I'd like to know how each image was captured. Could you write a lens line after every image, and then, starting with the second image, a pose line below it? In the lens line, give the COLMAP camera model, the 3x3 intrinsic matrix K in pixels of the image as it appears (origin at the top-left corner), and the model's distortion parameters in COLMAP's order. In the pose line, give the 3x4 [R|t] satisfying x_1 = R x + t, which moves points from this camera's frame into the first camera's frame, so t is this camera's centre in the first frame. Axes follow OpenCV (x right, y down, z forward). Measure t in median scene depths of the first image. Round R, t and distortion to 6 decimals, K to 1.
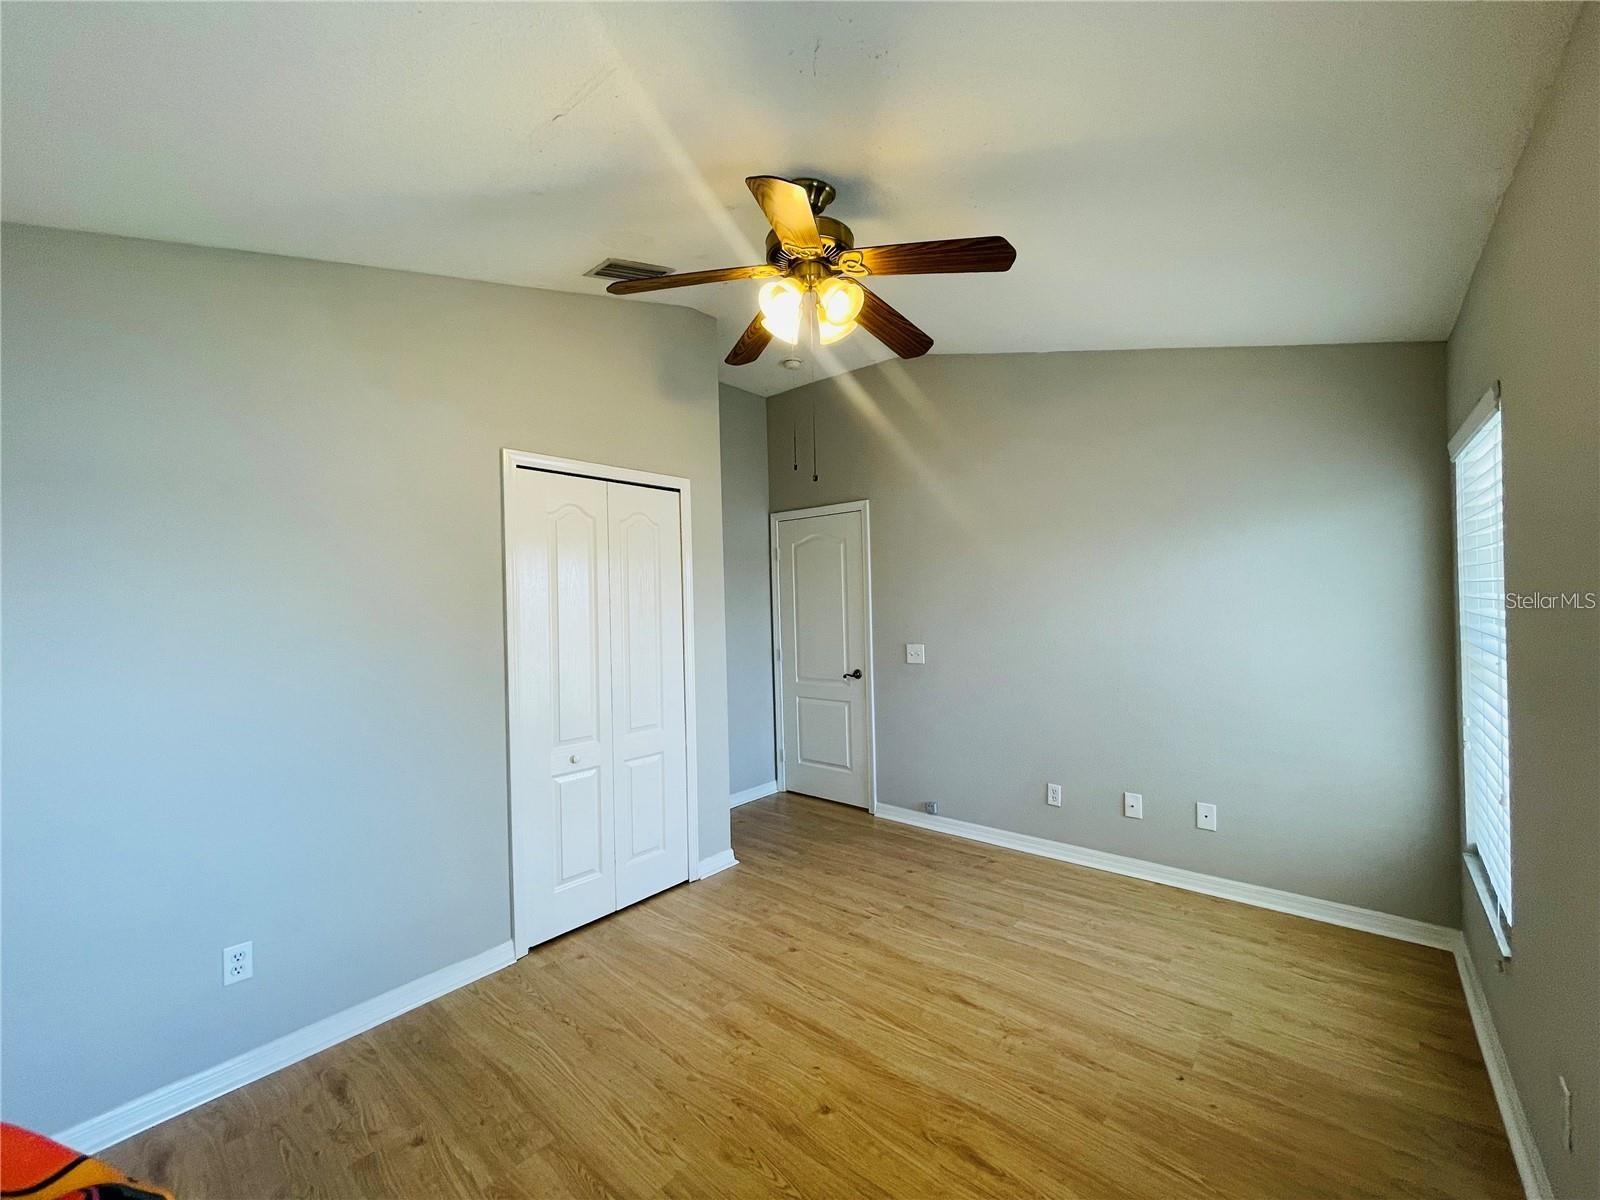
lens RADIAL K [[647.7, 0, 804.2], [0, 647.7, 600.7], [0, 0, 1]] dist [-0.001345, -0.000173]
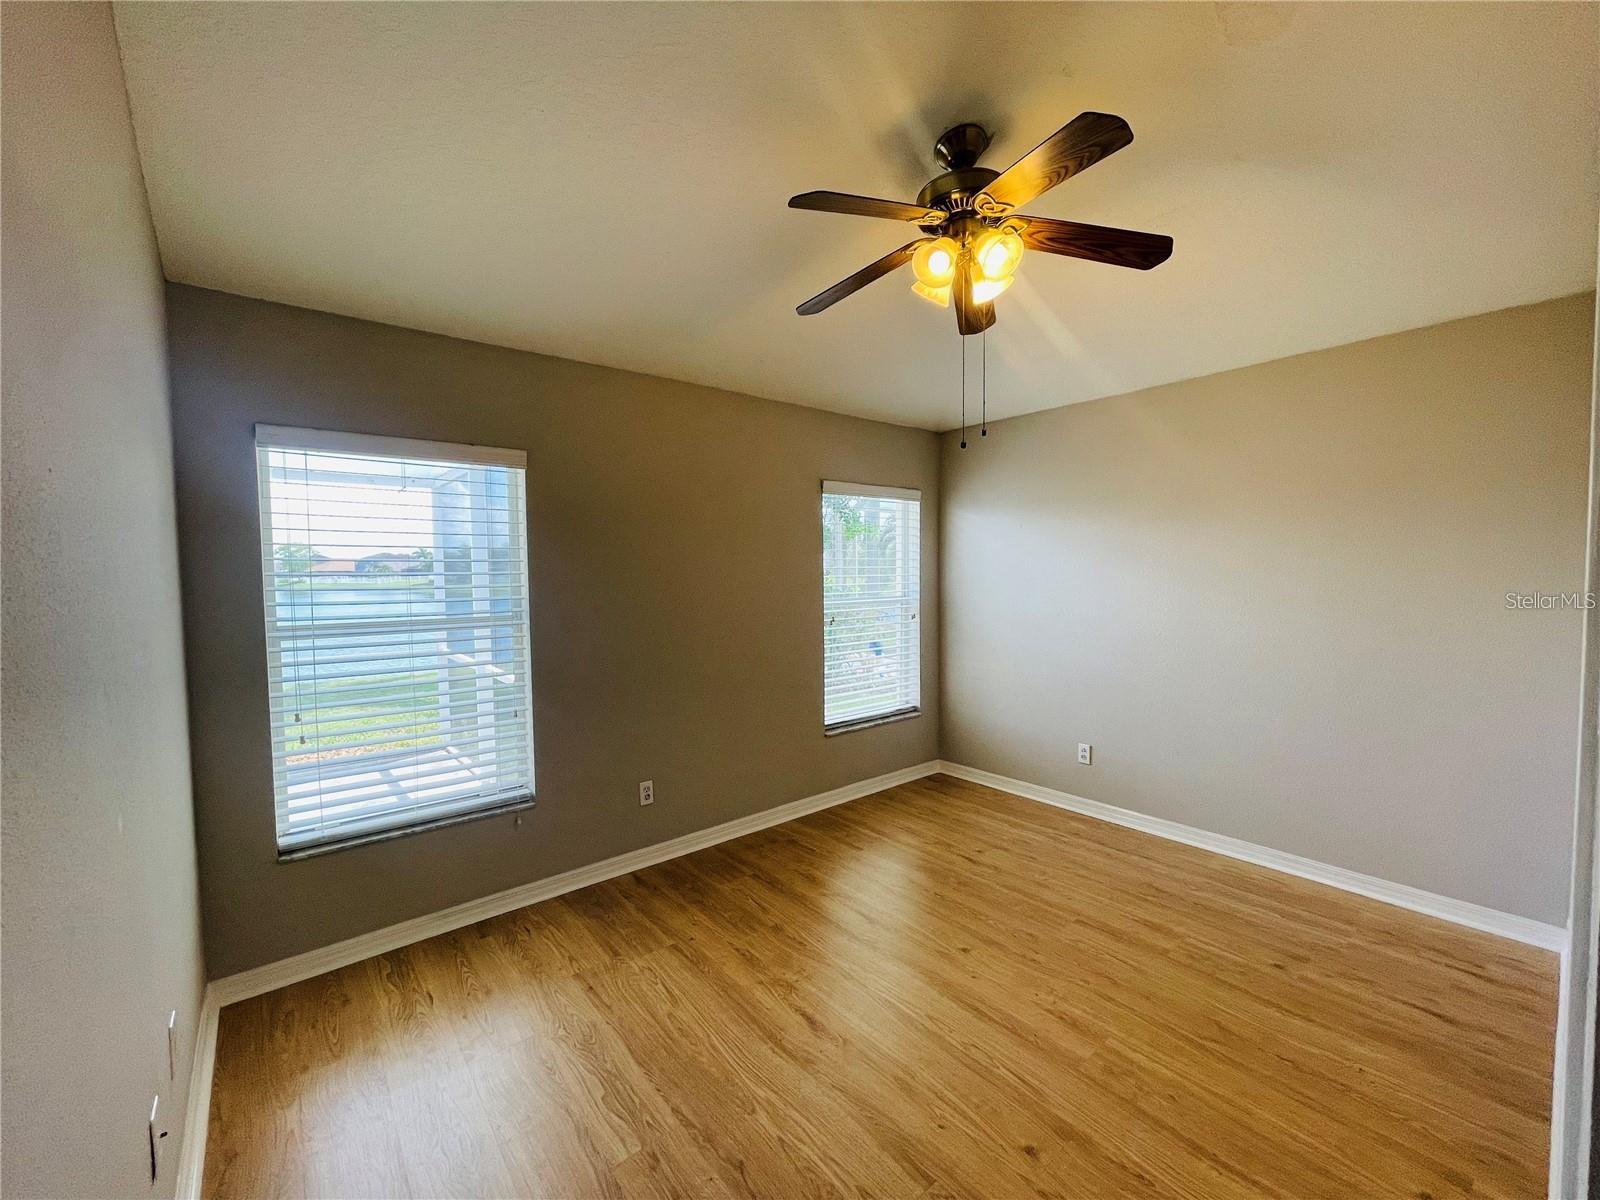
lens RADIAL K [[647.7, 0, 804.2], [0, 647.7, 600.7], [0, 0, 1]] dist [-0.001345, -0.000173]
pose [[-0.983005, 0.027433, 0.181516, 0.085670], [0.033936, 0.998885, 0.032821, 0.005339], [-0.180413, 0.038423, -0.982840, 2.082958]]
